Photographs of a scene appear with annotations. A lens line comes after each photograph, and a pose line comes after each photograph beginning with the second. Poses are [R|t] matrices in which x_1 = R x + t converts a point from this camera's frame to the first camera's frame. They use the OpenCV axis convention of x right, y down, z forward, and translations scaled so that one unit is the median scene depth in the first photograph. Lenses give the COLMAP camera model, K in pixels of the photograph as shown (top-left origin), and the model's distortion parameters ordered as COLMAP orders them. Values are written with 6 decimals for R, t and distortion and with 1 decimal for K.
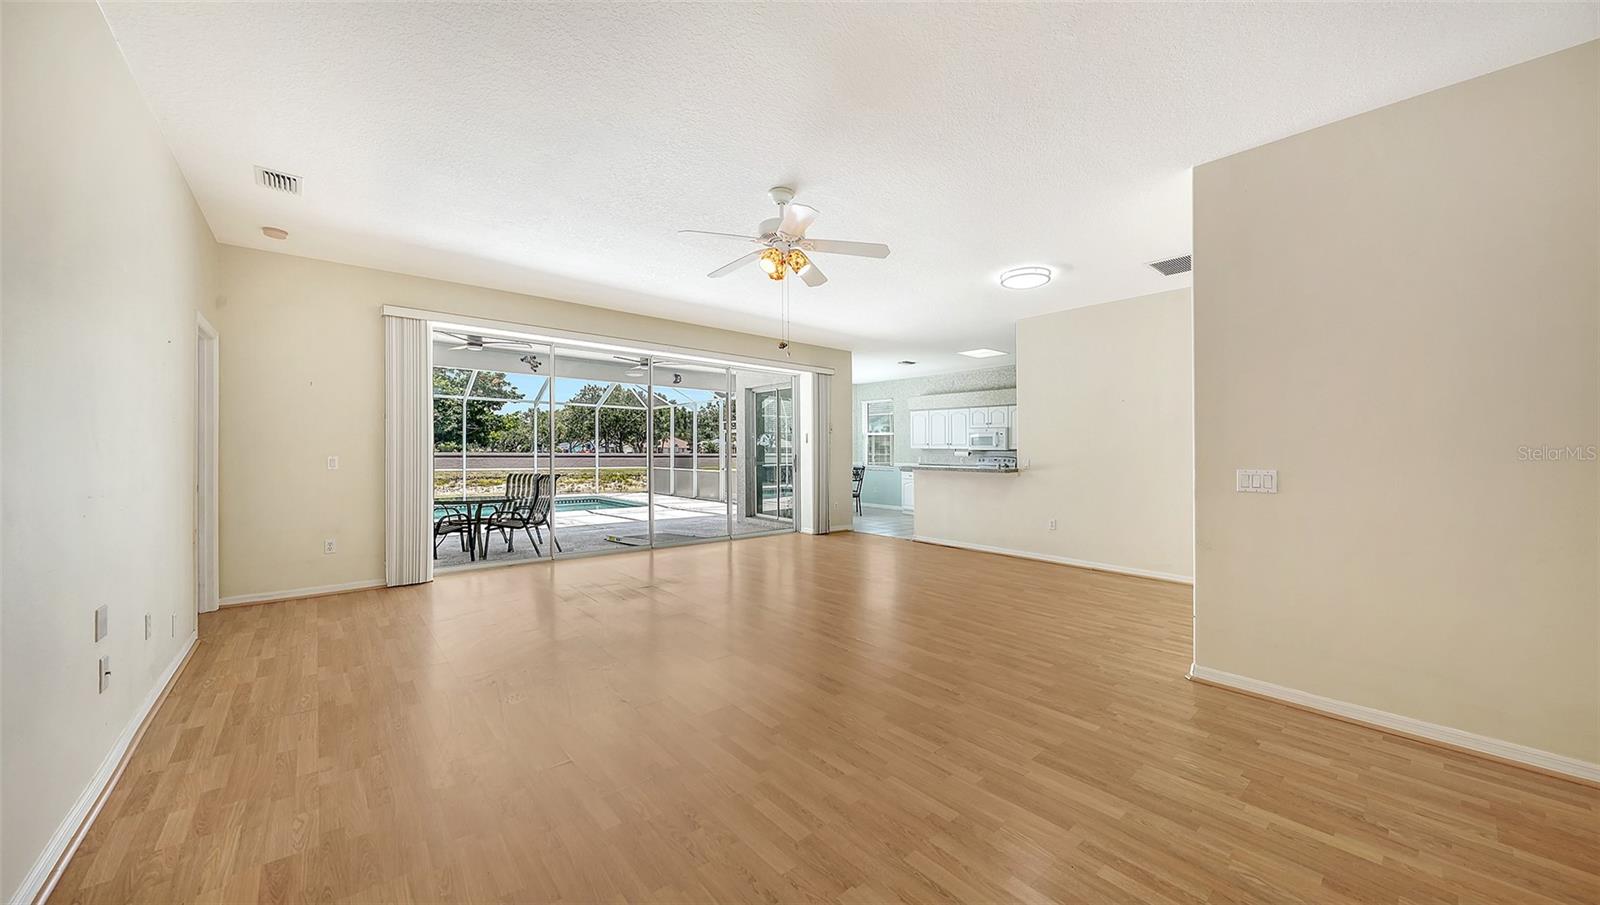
lens RADIAL K [[560.3, 0, 793.6], [0, 560.3, 447.1], [0, 0, 1]] dist [0.000454, -0.000040]
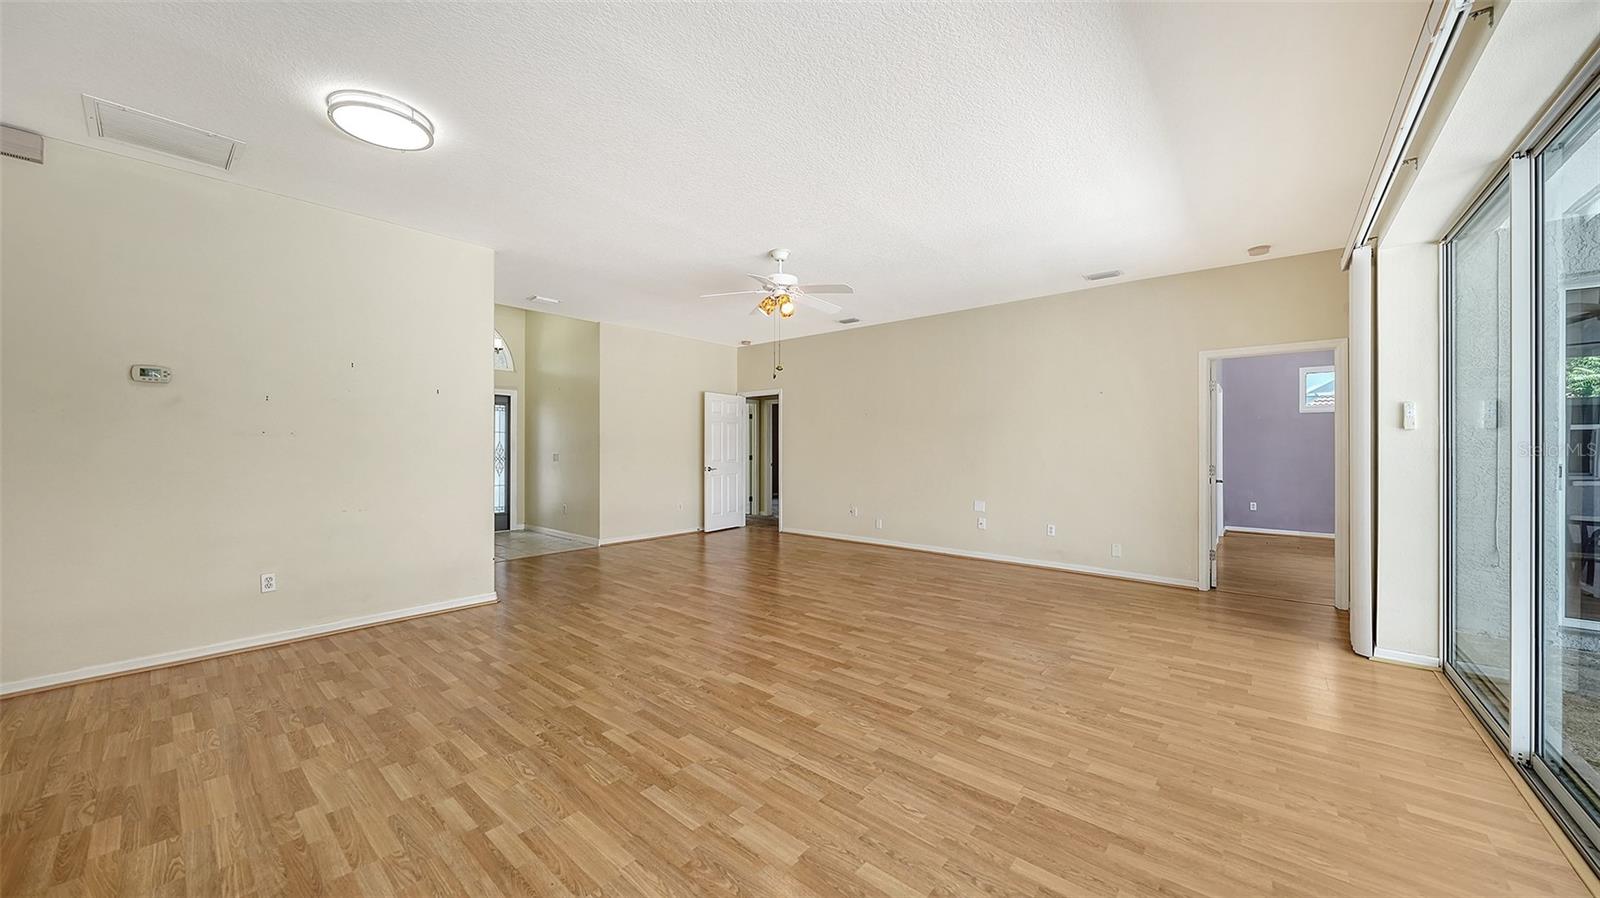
lens RADIAL K [[552.6, 0, 800.0], [0, 552.6, 449.0], [0, 0, 1]] dist [0.000884, 0.000057]
pose [[-0.985763, -0.011647, -0.167738, 0.055555], [-0.010607, 0.999919, -0.007097, 0.005757], [0.167807, -0.005217, -0.985806, 0.797965]]
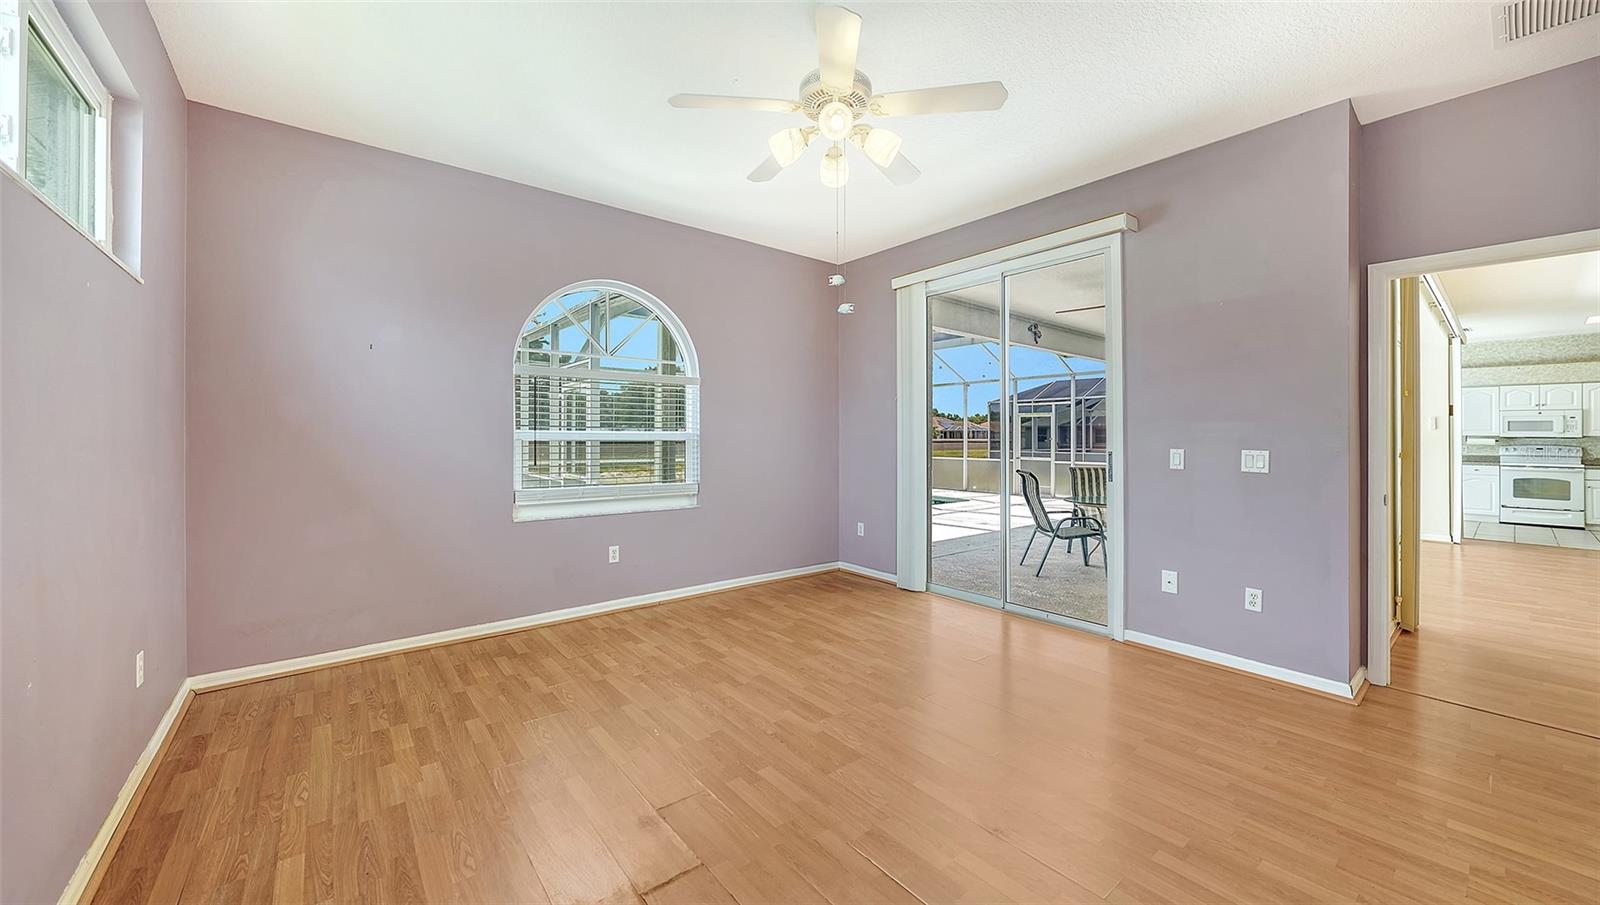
lens RADIAL K [[580.6, 0, 806.4], [0, 580.6, 430.1], [0, 0, 1]] dist [-0.000298, 0.000047]
pose [[0.999961, -0.001604, -0.008643, -0.724280], [0.001582, 0.999995, -0.002558, -0.004195], [0.008647, 0.002544, 0.999959, 0.144421]]
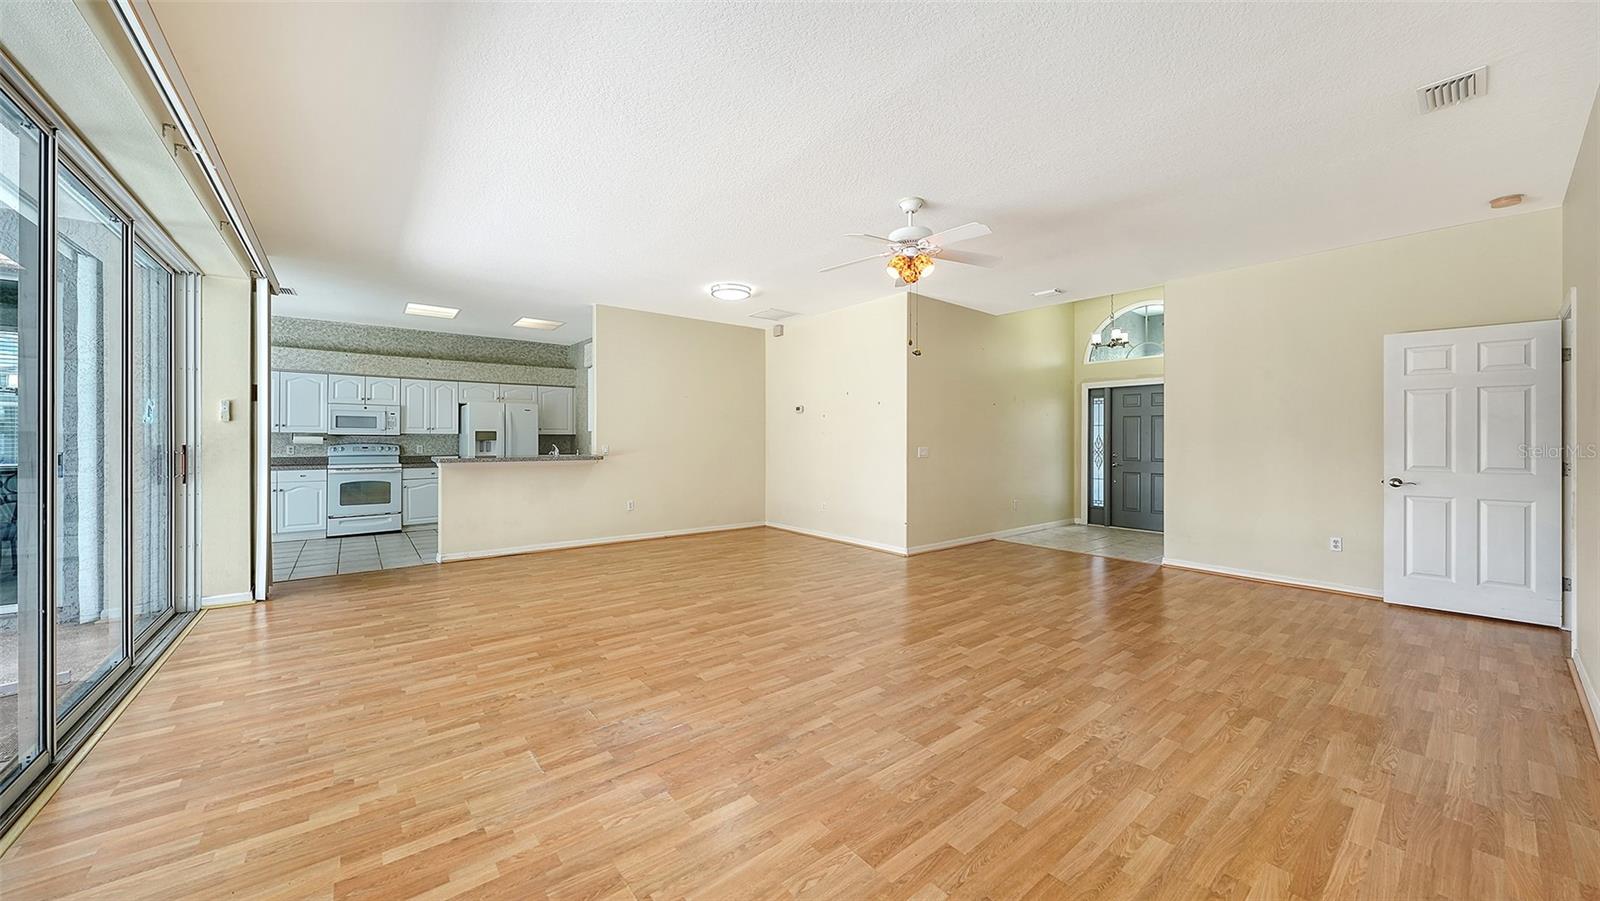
lens RADIAL K [[562.2, 0, 804.9], [0, 562.2, 439.8], [0, 0, 1]] dist [-0.000689, 0.000025]
pose [[0.016576, -0.008534, 0.999826, -0.387024], [-0.010750, 0.999904, 0.008713, -0.000418], [-0.999805, -0.010893, 0.016483, 0.413484]]
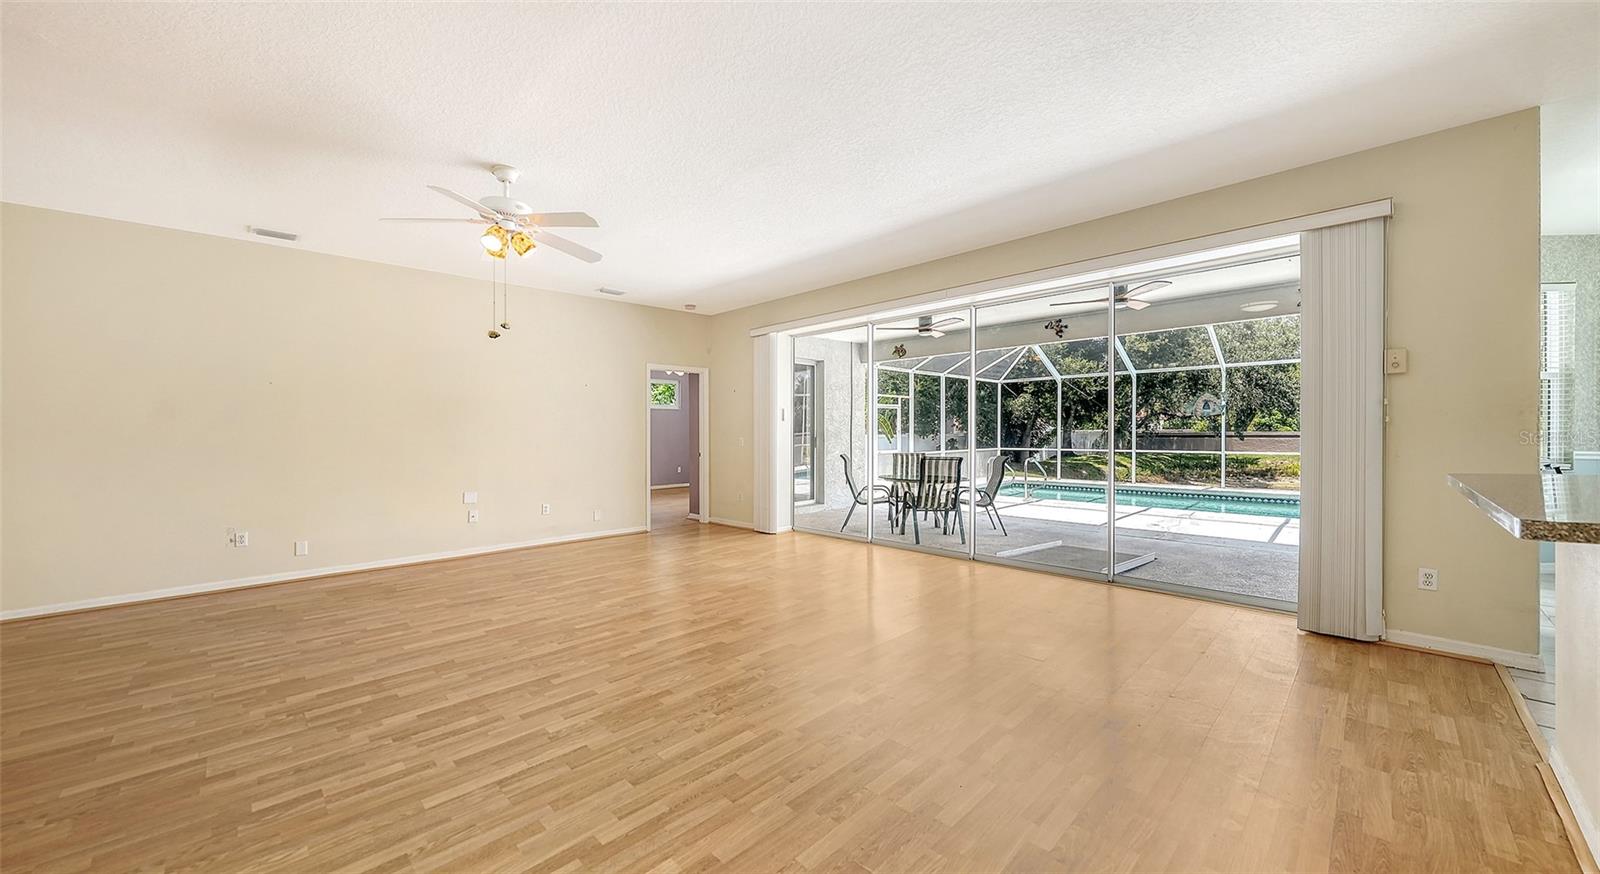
lens RADIAL K [[569.6, 0, 783.5], [0, 569.6, 437.6], [0, 0, 1]] dist [0.001344, 0.000236]
pose [[0.058667, 0.001493, -0.998276, 0.353180], [0.018036, 0.999834, 0.002555, 0.006959], [0.998115, -0.018155, 0.058630, 0.498591]]
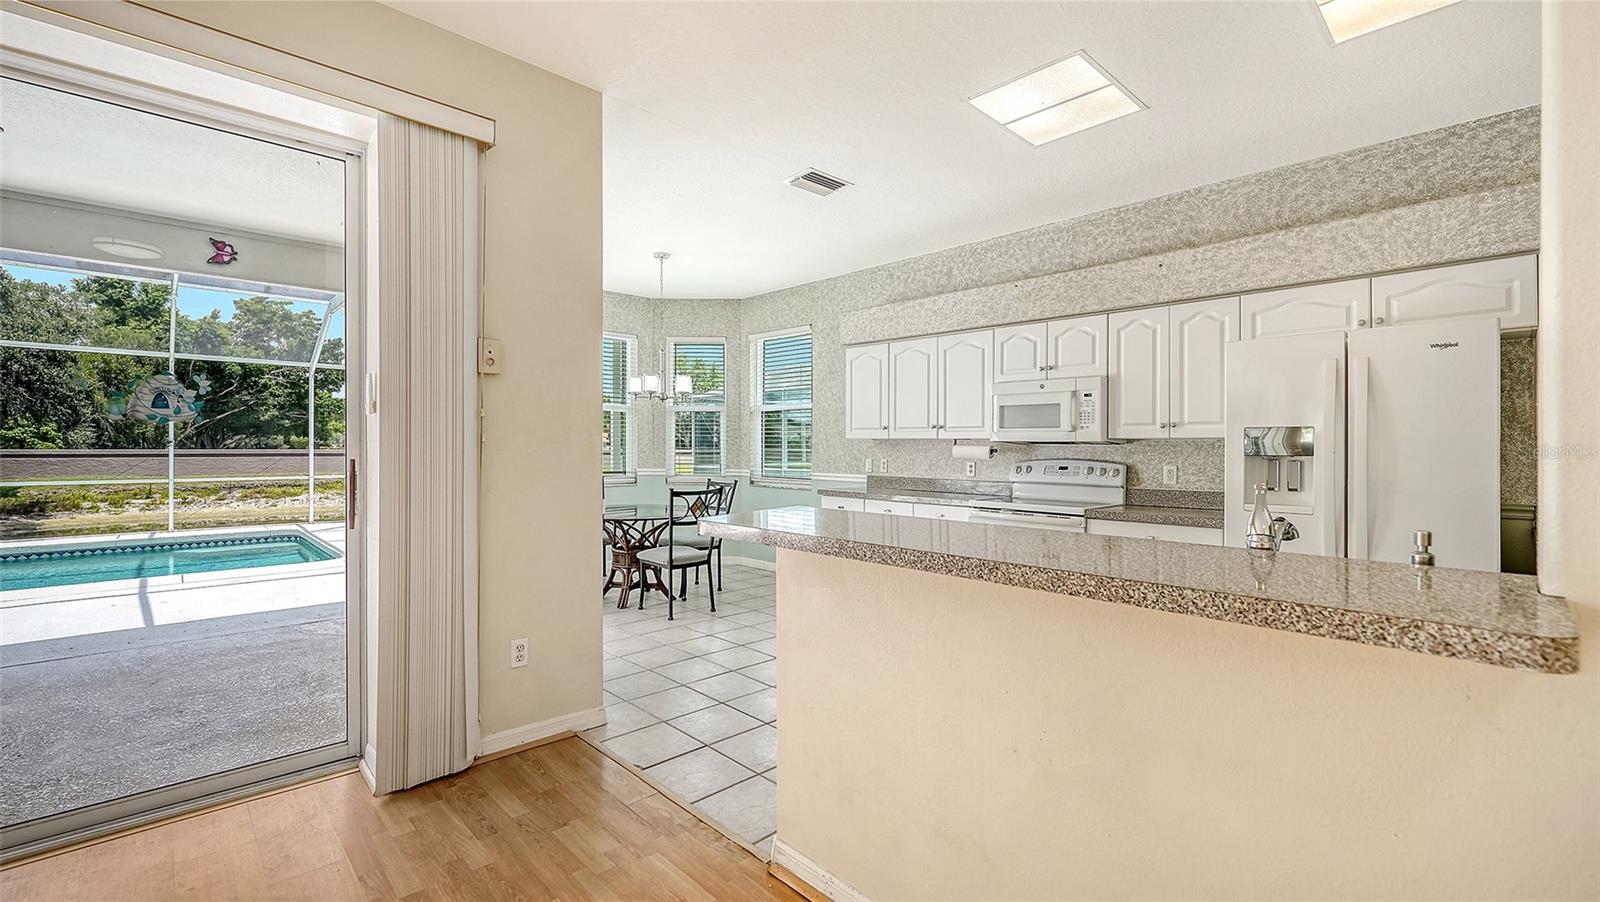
lens RADIAL K [[665.1, 0, 792.3], [0, 665.1, 458.2], [0, 0, 1]] dist [0.000595, 0.000030]
pose [[0.998291, -0.004071, 0.058291, 0.161010], [0.002578, 0.999667, 0.025667, 0.004810], [-0.058376, -0.025473, 0.997970, 0.588650]]
